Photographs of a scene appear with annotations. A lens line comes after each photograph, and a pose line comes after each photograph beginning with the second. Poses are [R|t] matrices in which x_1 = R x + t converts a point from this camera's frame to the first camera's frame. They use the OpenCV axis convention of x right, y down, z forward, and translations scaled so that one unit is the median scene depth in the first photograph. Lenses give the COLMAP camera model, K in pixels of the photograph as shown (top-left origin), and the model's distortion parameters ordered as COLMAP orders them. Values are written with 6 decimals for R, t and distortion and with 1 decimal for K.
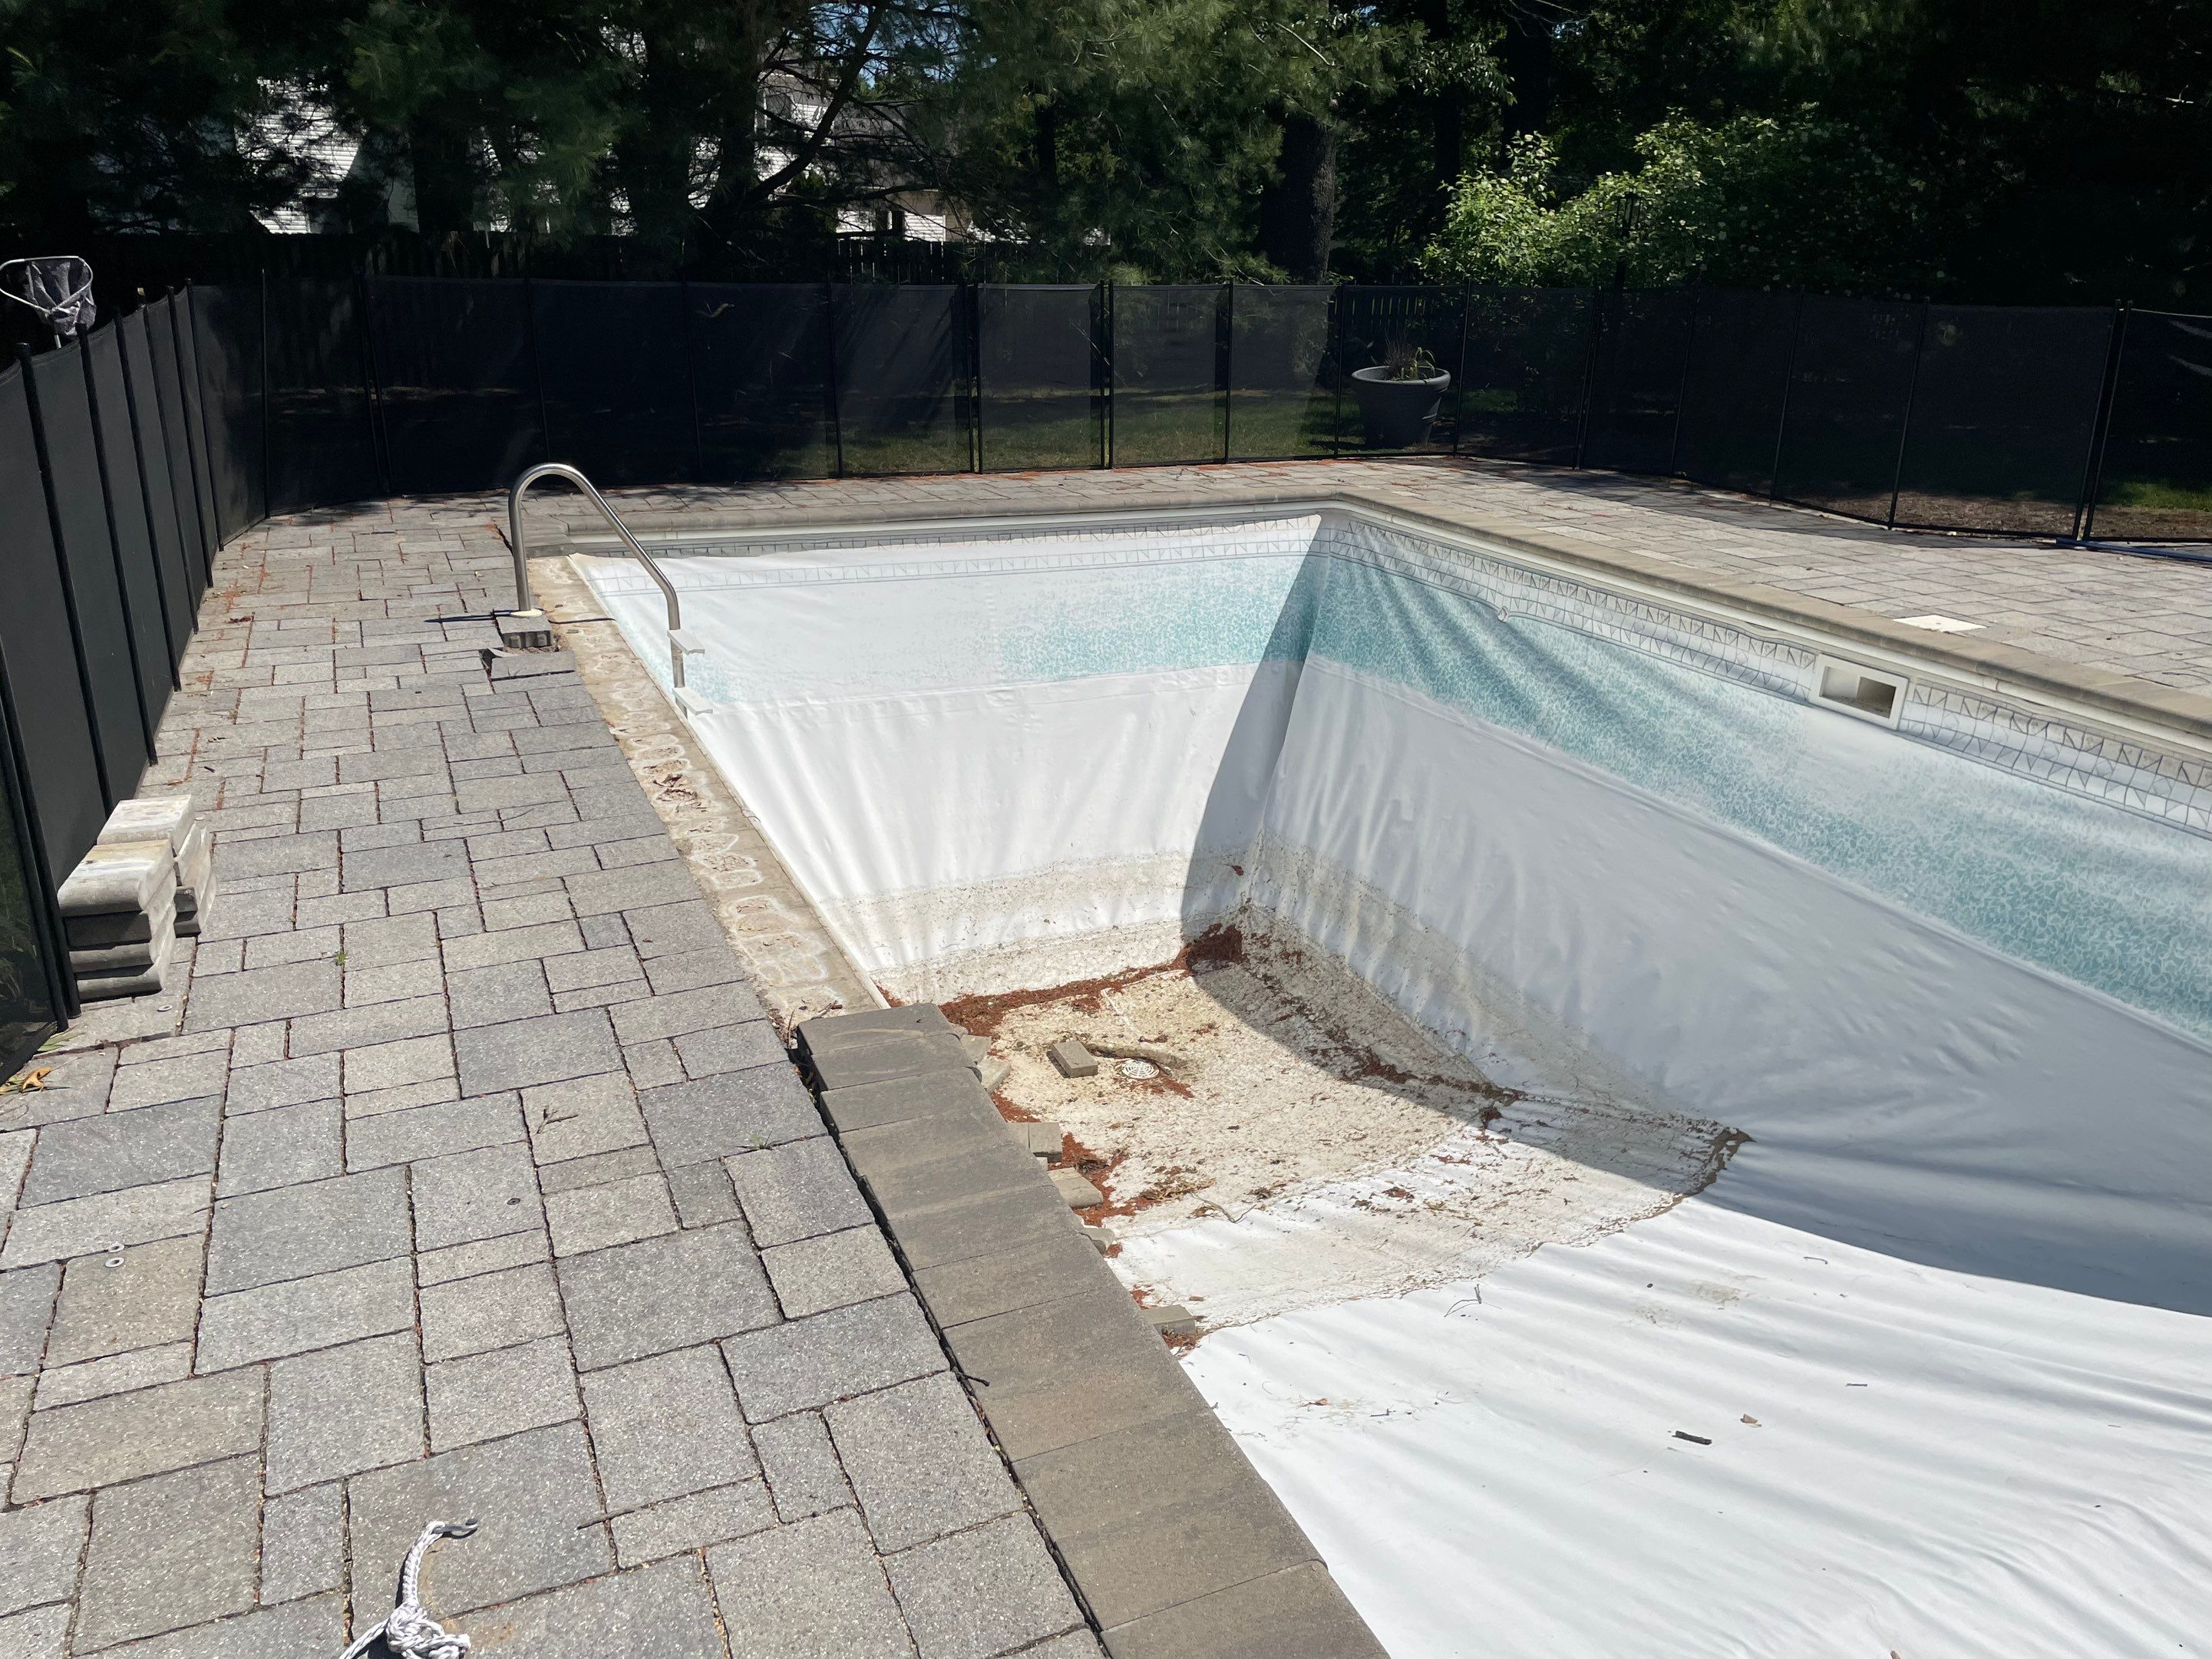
lens RADIAL K [[1671.9, 0, 1083.4], [0, 1671.9, 809.7], [0, 0, 1]] dist [0.099646, -0.134633]
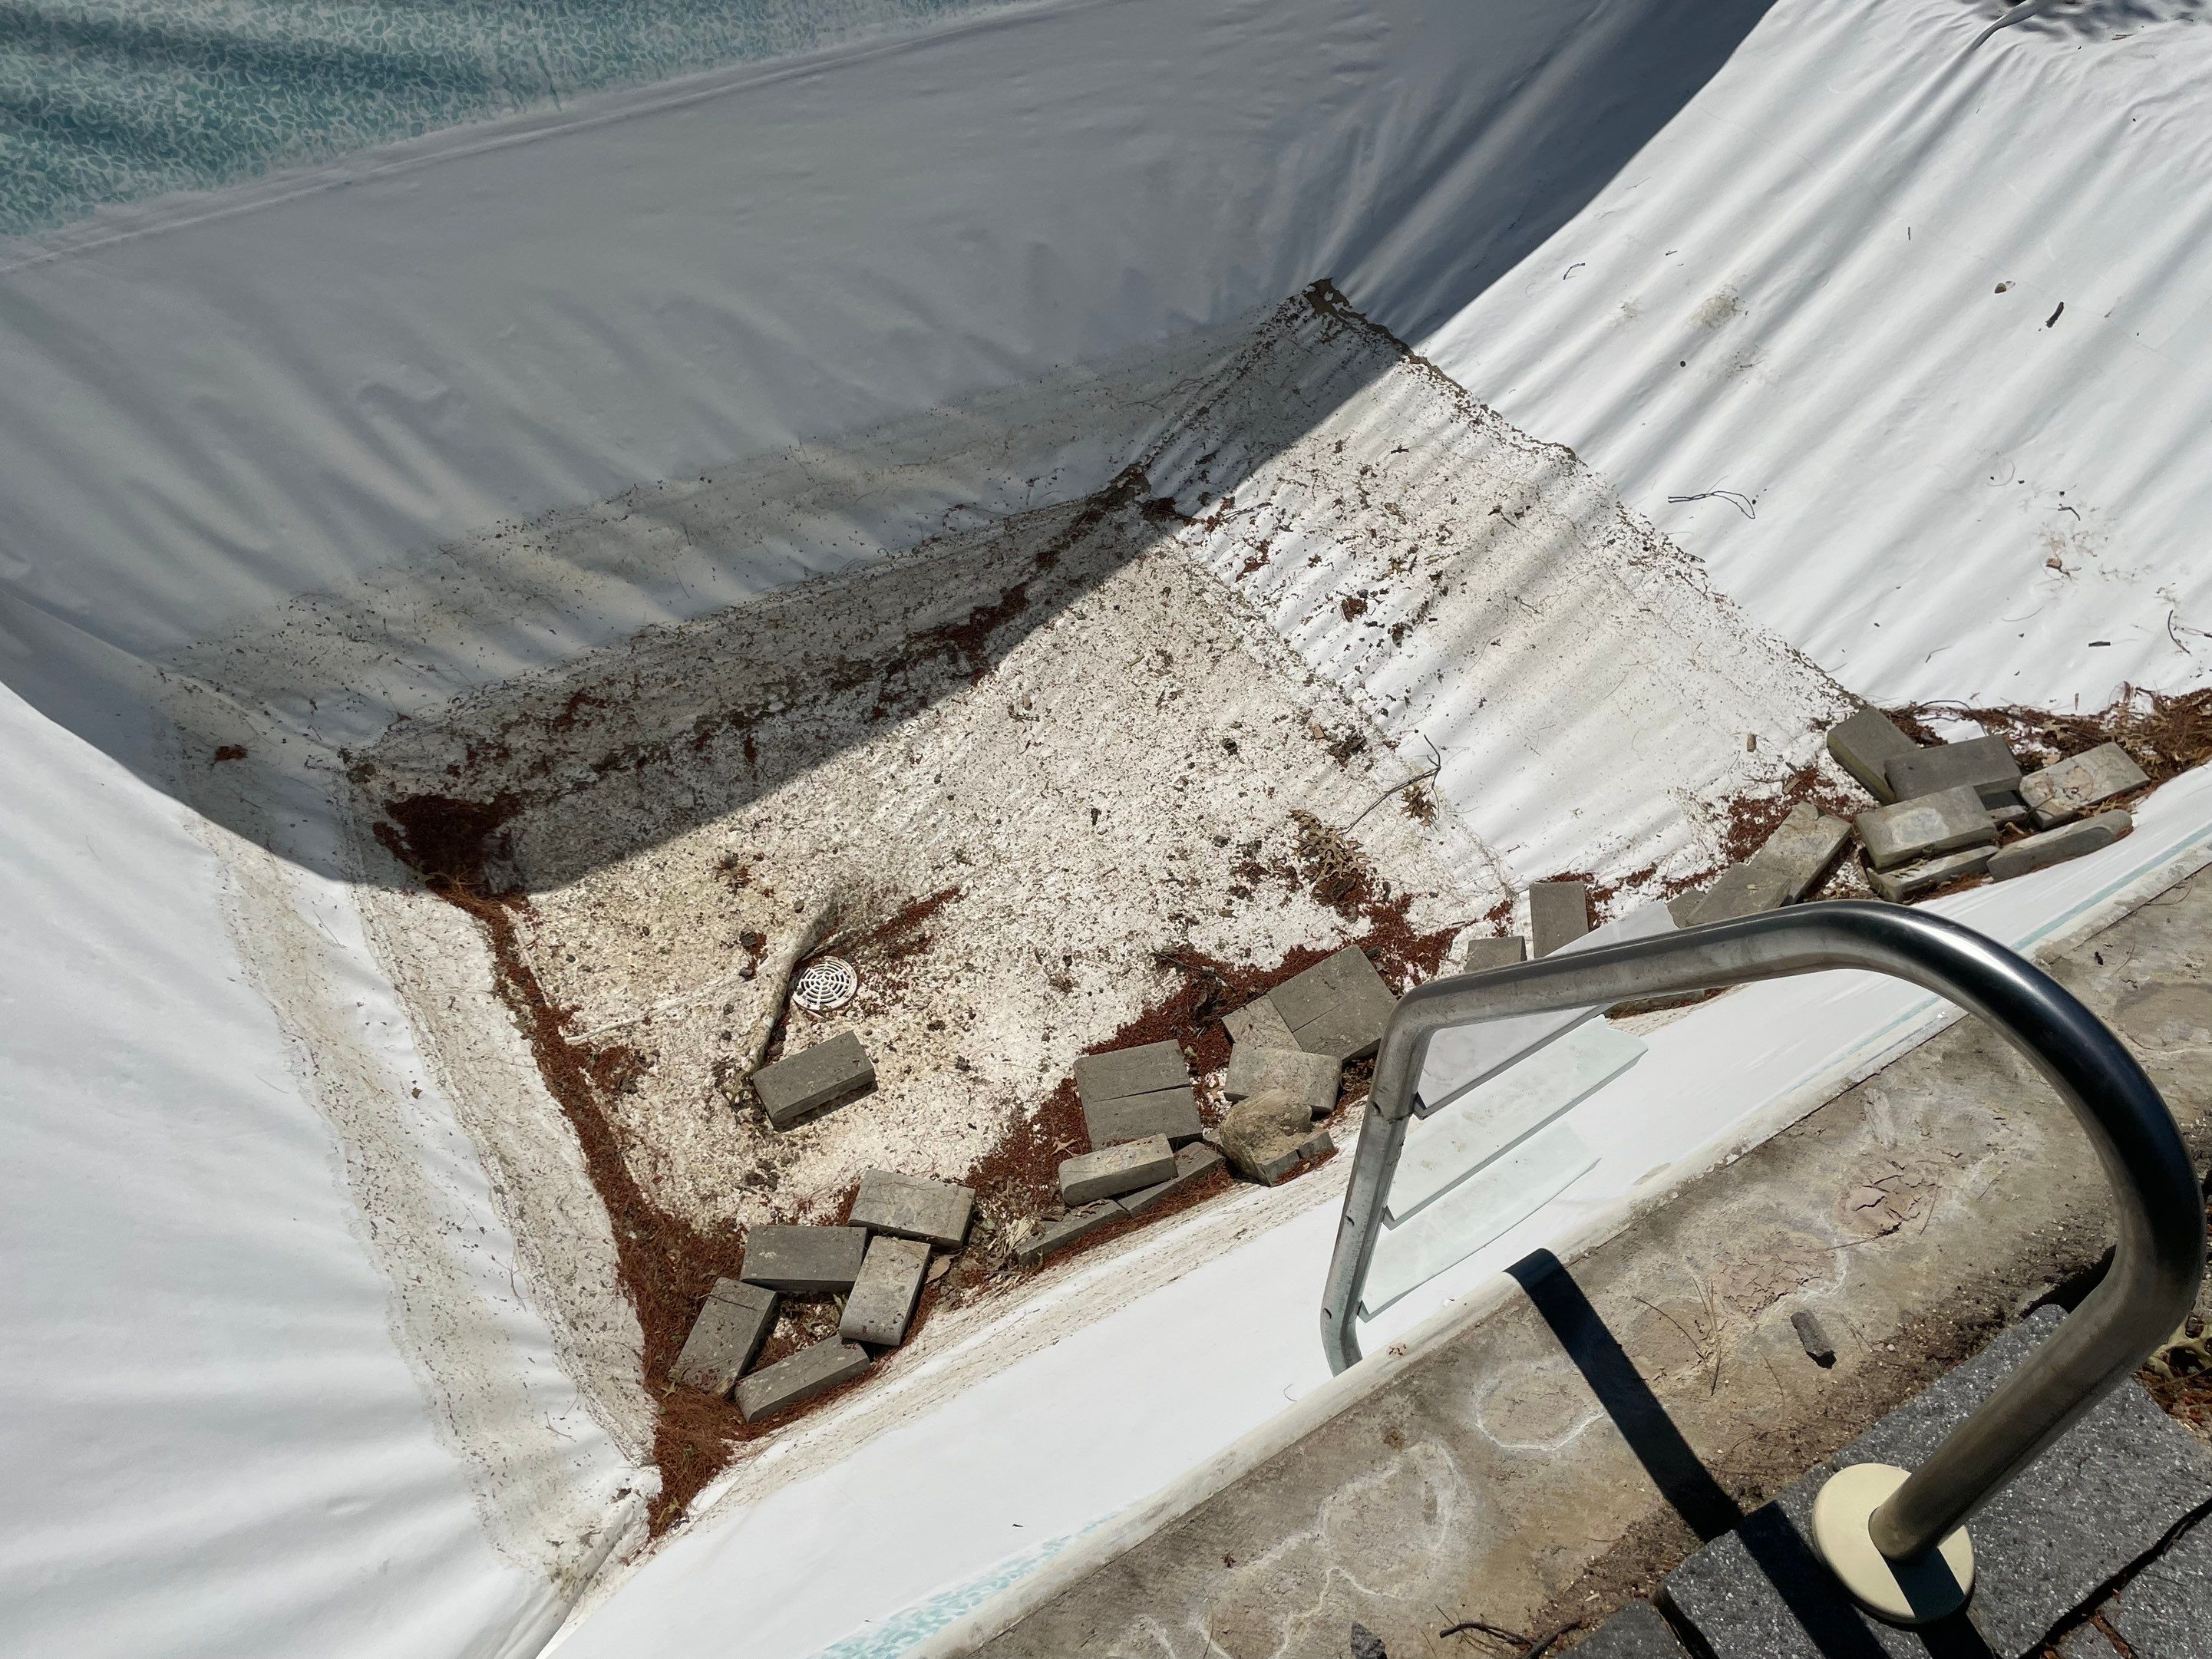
lens RADIAL K [[1671.9, 0, 1123.9], [0, 1671.9, 811.9], [0, 0, 1]] dist [0.099646, -0.134633]
pose [[-0.159532, -0.747609, 0.644694, -0.313862], [0.289533, 0.588905, 0.754560, -0.284638], [-0.943780, 0.307037, 0.122508, 0.853118]]
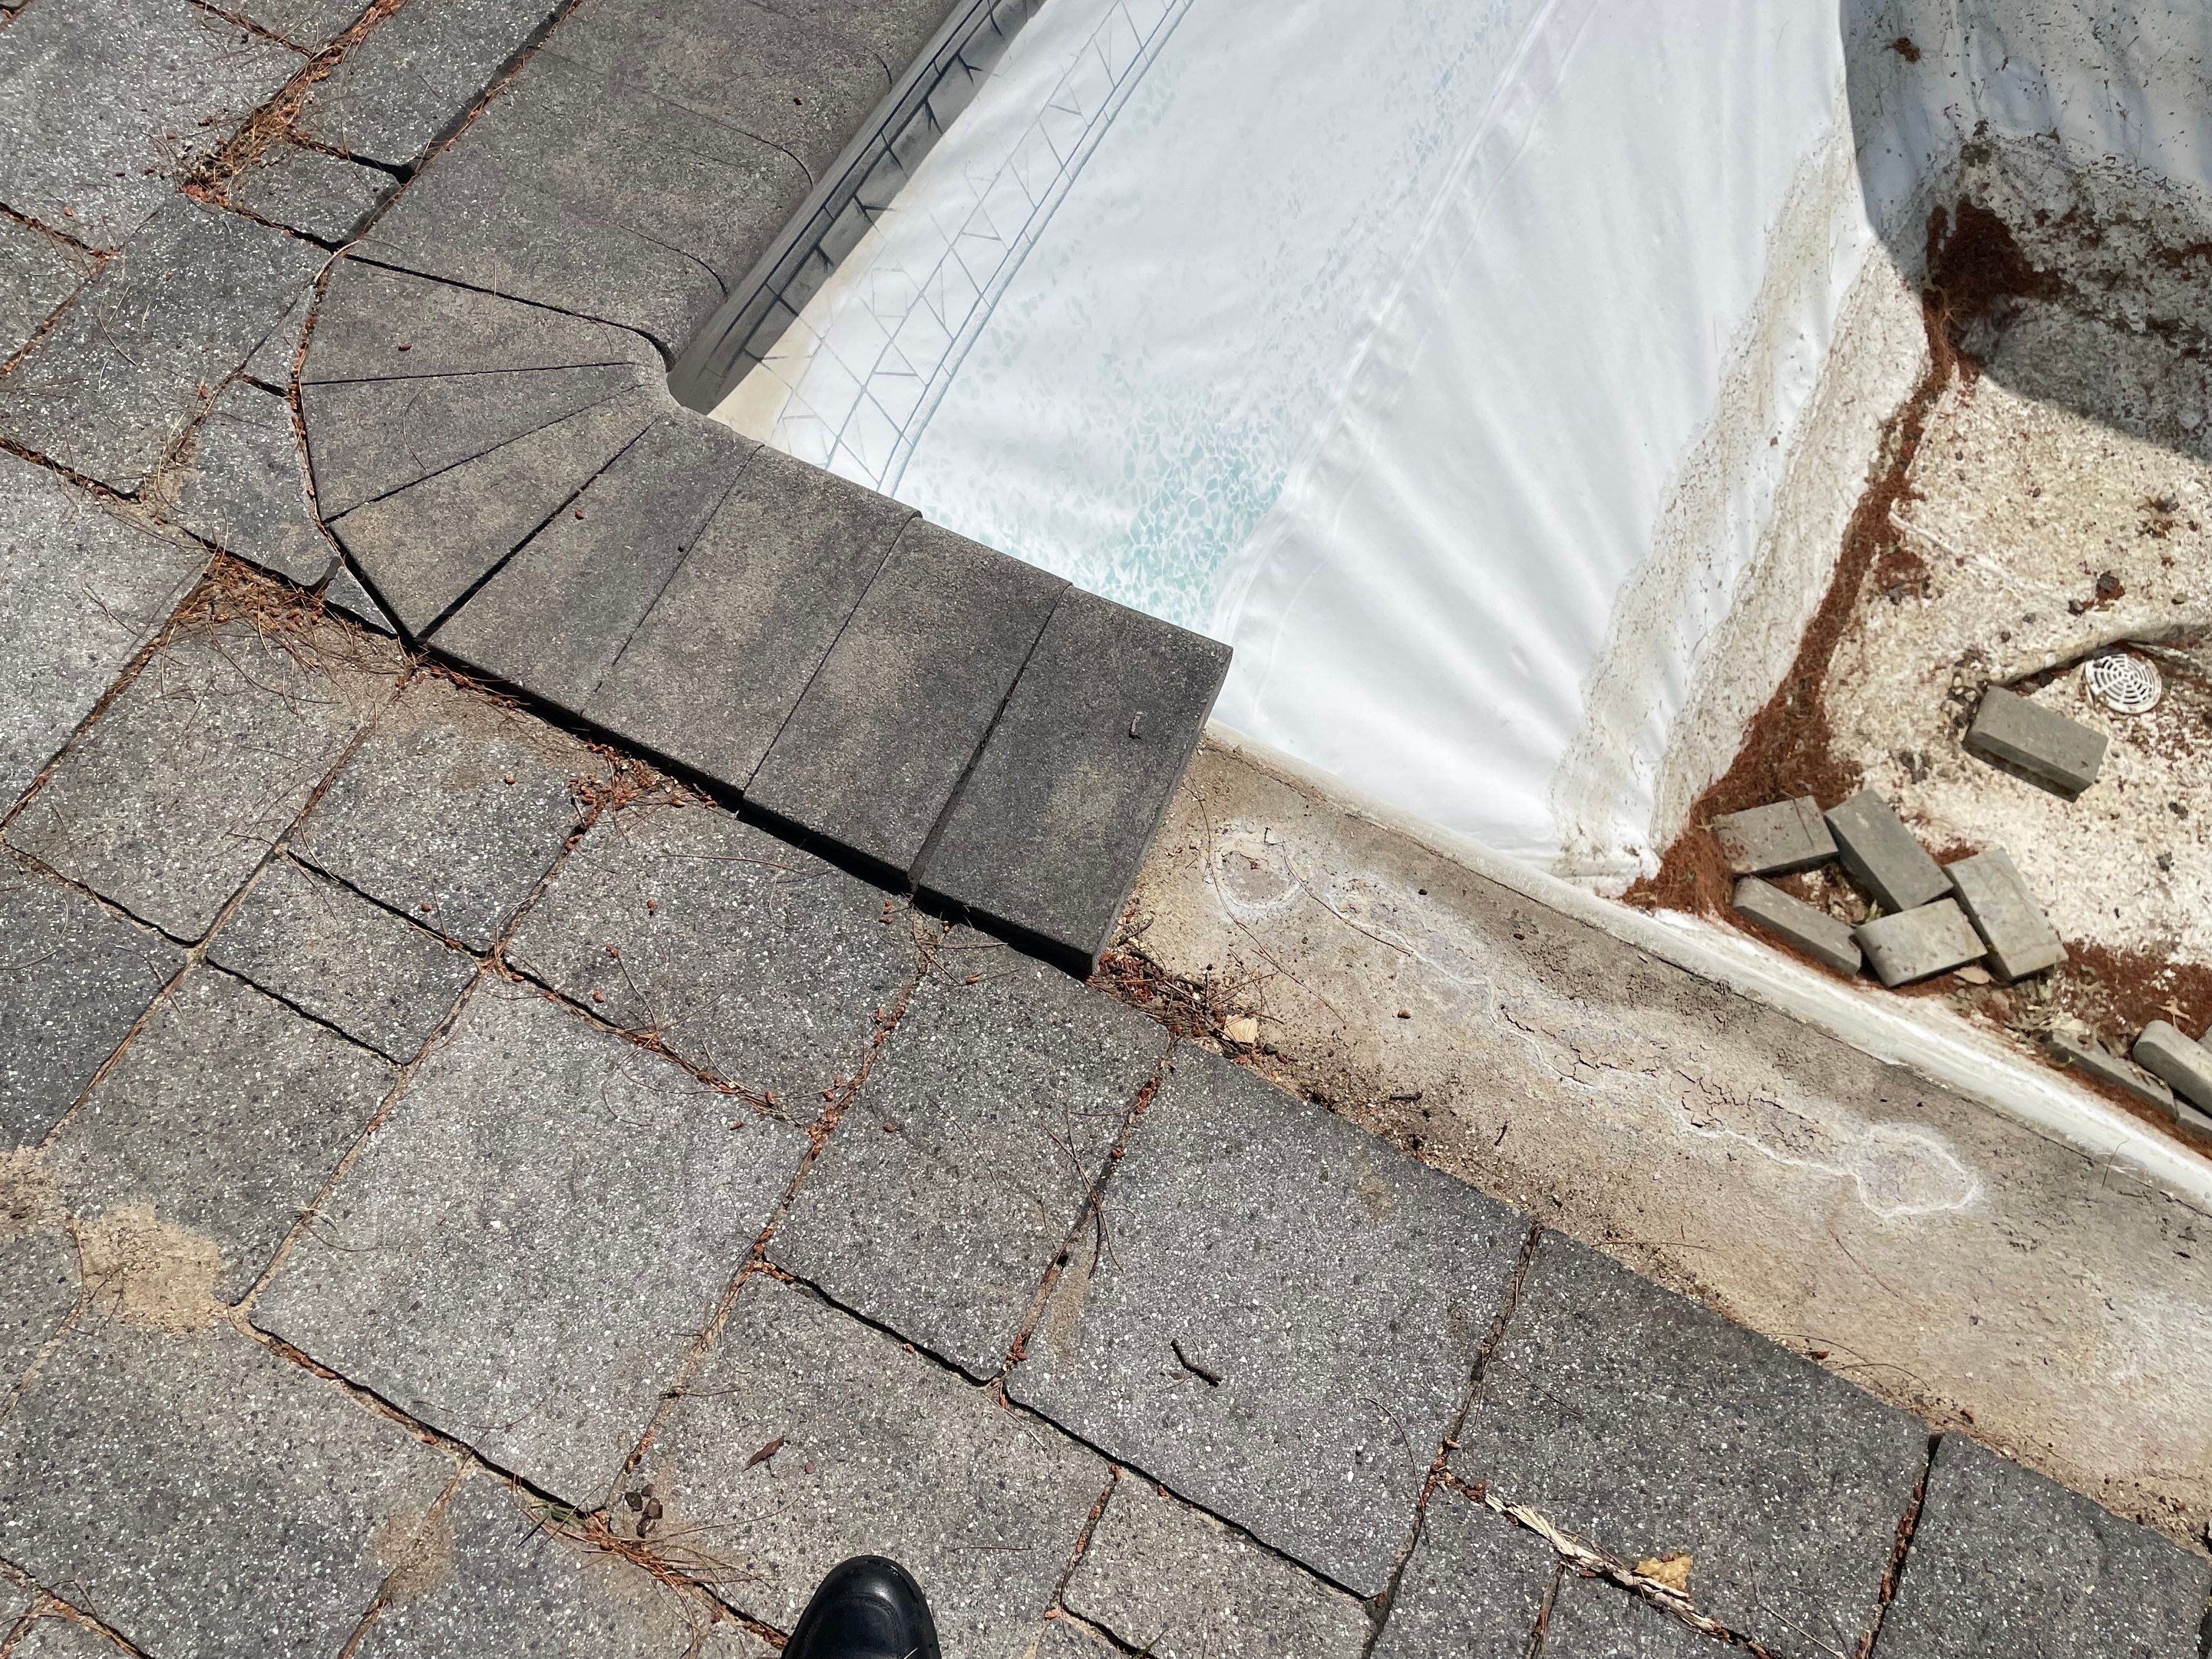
lens RADIAL K [[1684.3, 0, 1075.9], [0, 1684.3, 820.6], [0, 0, 1]] dist [0.058854, -0.087134]
pose [[0.772787, -0.584482, 0.247348, -0.364829], [0.203413, 0.597268, 0.775819, -0.279703], [-0.601186, -0.549228, 0.580452, 0.909233]]
